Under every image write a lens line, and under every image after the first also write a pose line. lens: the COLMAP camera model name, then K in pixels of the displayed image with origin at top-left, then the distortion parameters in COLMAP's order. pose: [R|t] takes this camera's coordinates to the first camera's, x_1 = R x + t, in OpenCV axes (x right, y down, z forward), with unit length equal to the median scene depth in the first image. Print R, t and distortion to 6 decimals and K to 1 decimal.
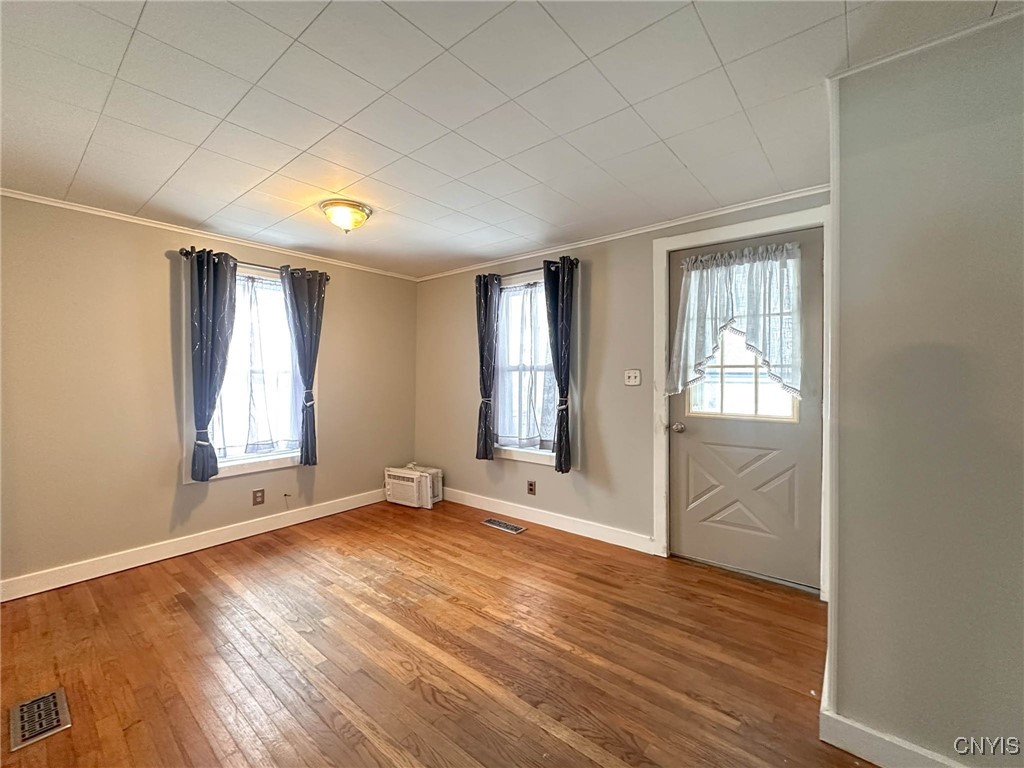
lens RADIAL K [[424.5, 0, 512.0], [0, 424.5, 384.0], [0, 0, 1]] dist [-0.002059, 0.000343]
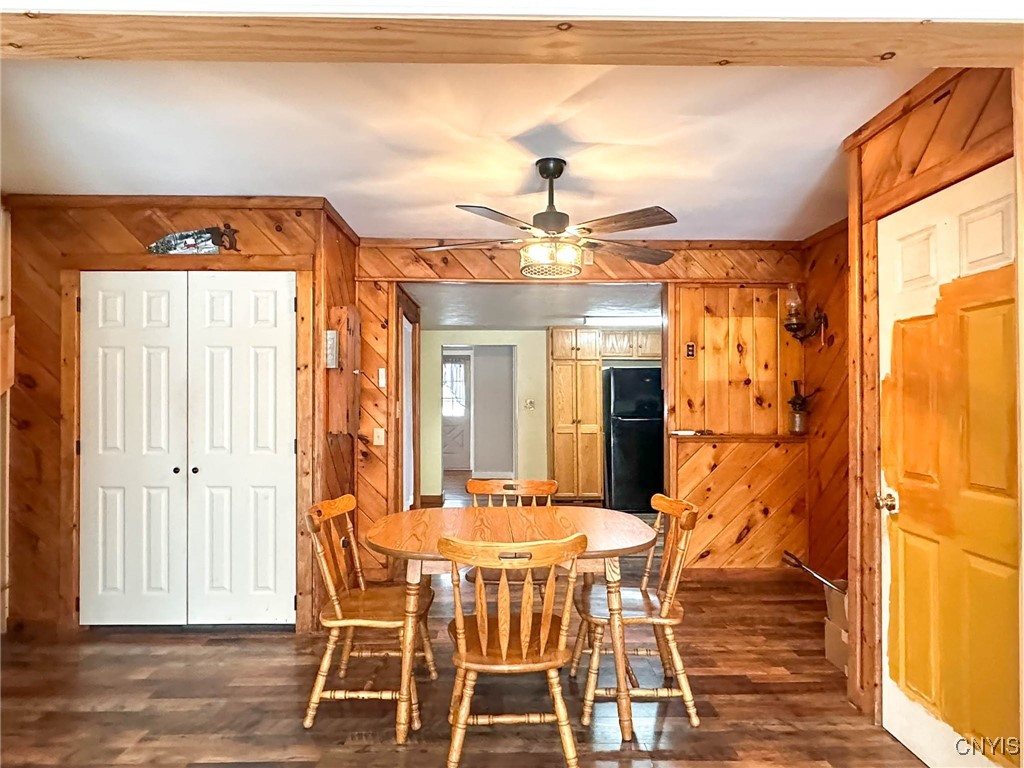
lens RADIAL K [[629.6, 0, 512.0], [0, 629.6, 384.0], [0, 0, 1]] dist [-0.001178, -0.000303]
pose [[0.761889, 0.007838, 0.647660, -2.100278], [0.010831, 0.999633, -0.024838, -0.025872], [-0.647616, 0.025939, 0.761525, -2.814765]]
